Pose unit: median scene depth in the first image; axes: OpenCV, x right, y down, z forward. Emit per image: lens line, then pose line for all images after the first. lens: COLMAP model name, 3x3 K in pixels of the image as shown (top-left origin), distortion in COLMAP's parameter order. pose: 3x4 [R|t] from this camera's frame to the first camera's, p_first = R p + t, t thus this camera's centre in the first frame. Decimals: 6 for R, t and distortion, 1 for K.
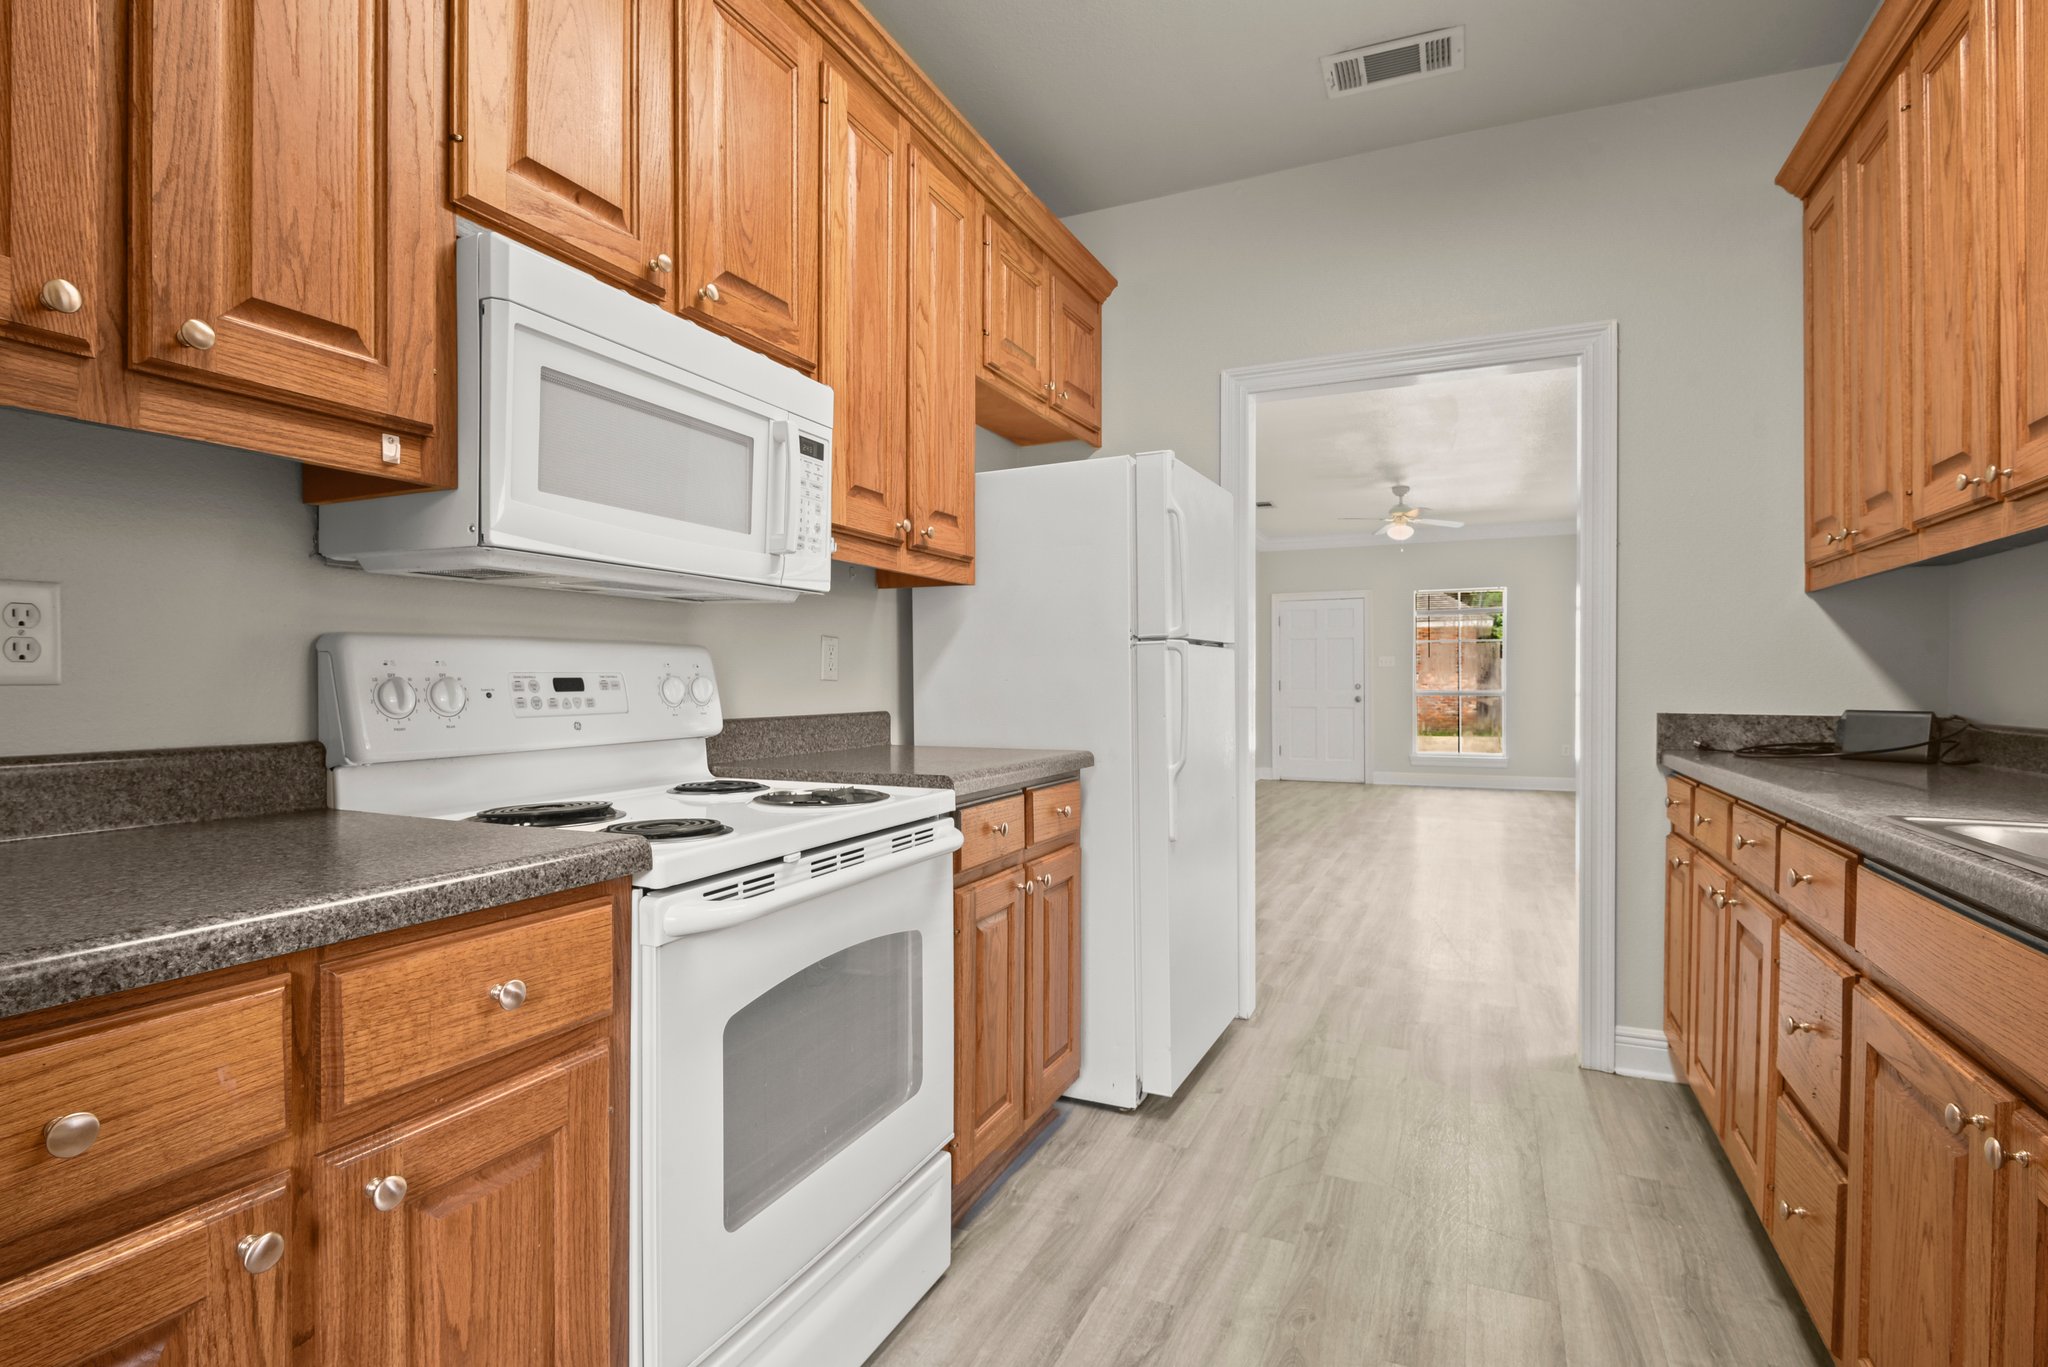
lens RADIAL K [[1000.9, 0, 1007.8], [0, 1000.9, 690.9], [0, 0, 1]] dist [0.003187, -0.000047]
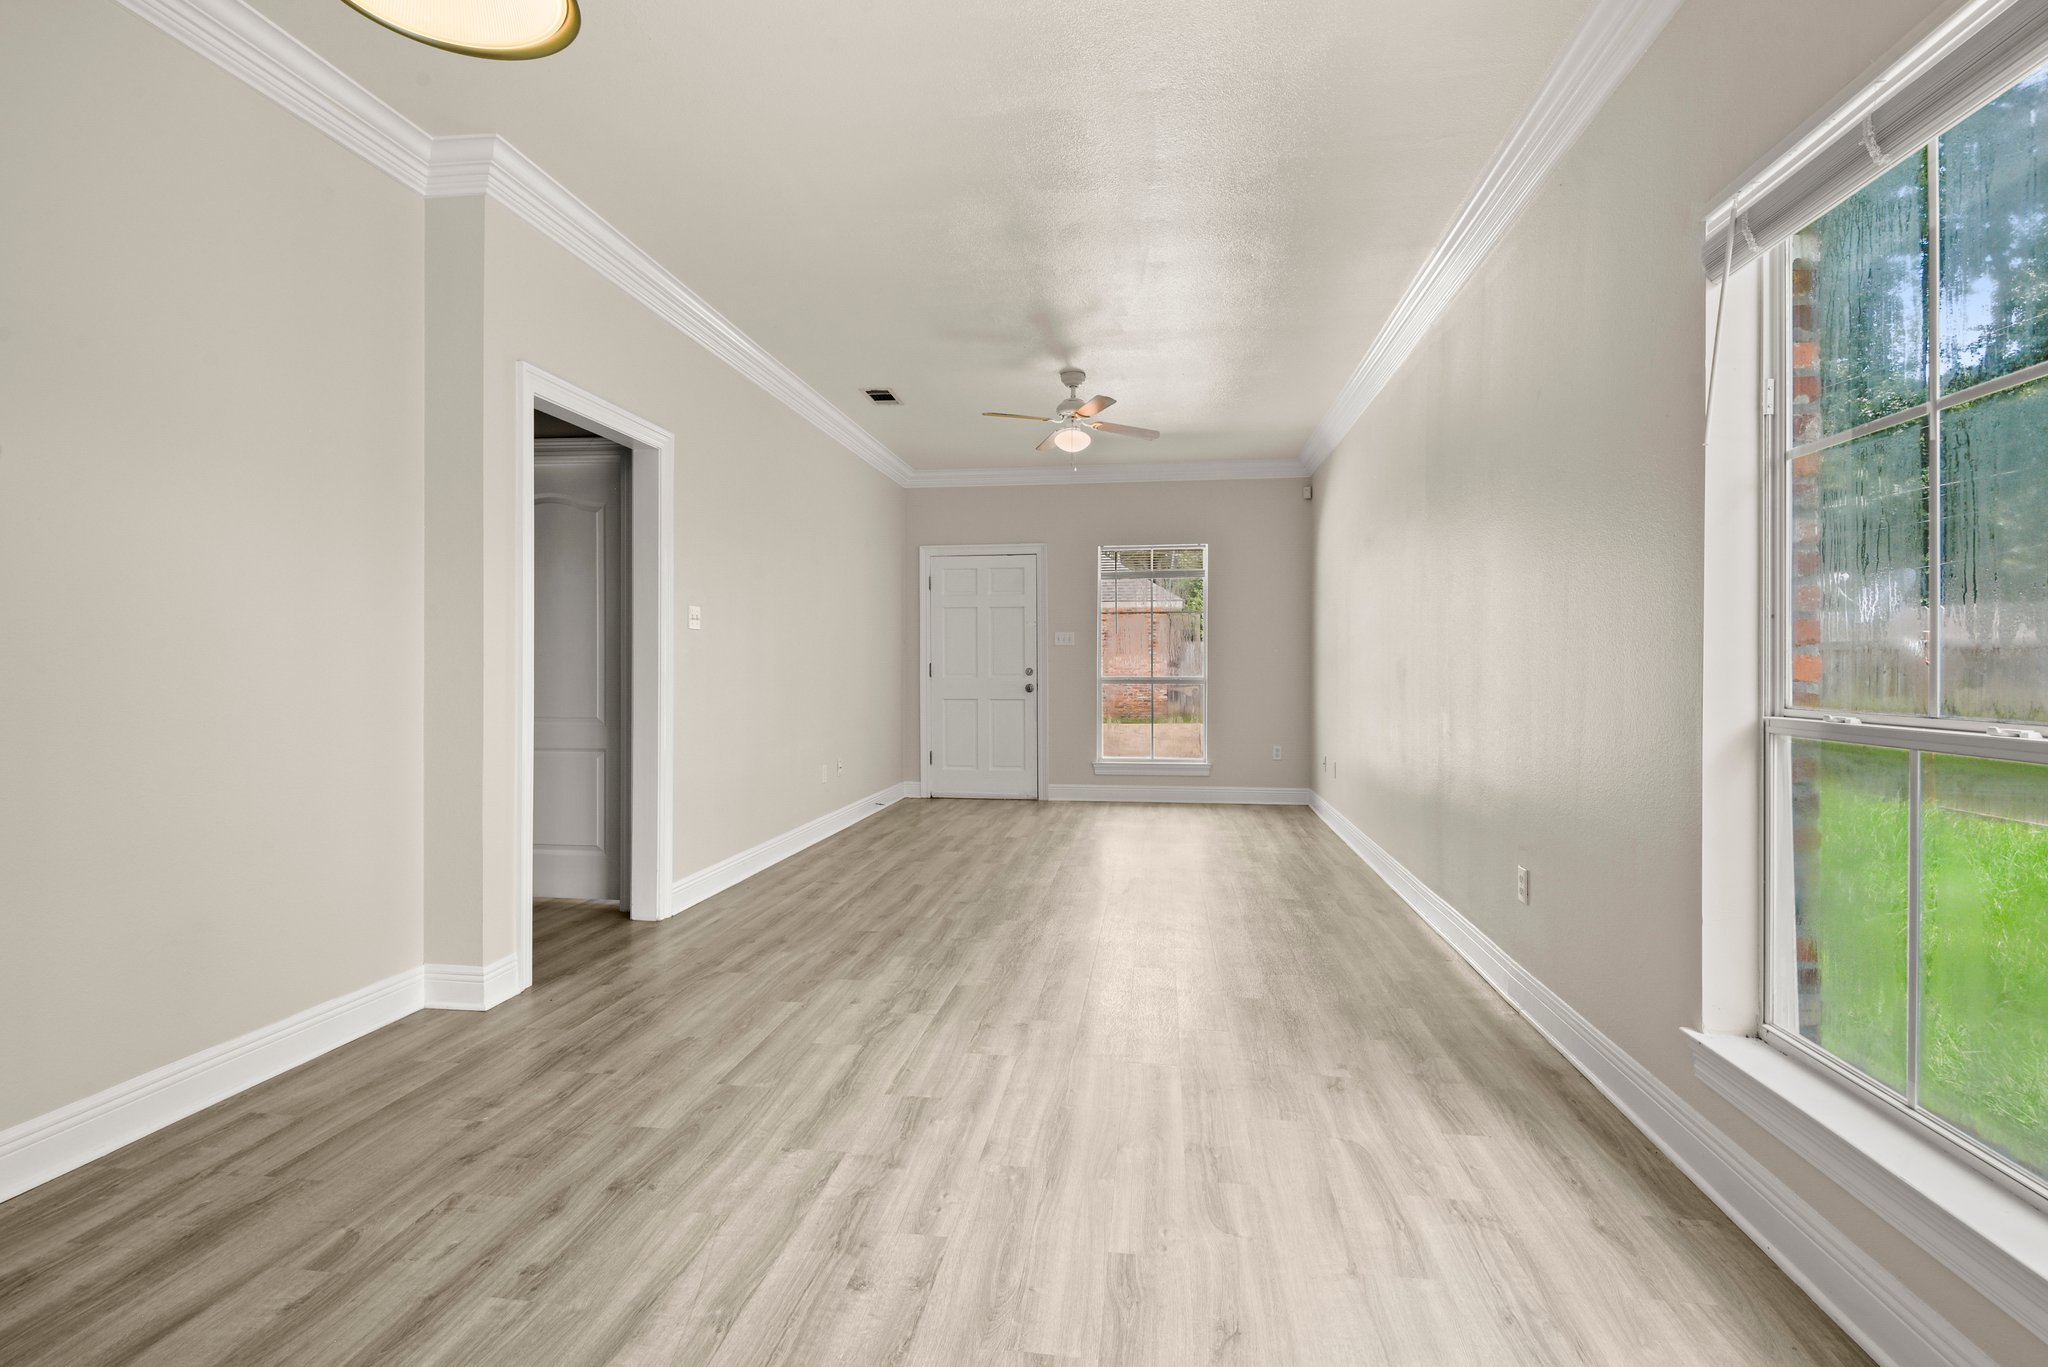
lens RADIAL K [[1000.9, 0, 1028.6], [0, 1000.9, 671.0], [0, 0, 1]] dist [0.003187, -0.000047]
pose [[0.954381, 0.000074, 0.298592, 0.143287], [0.001010, 0.999993, -0.003478, -0.002619], [-0.298591, 0.003621, 0.954374, 0.323949]]
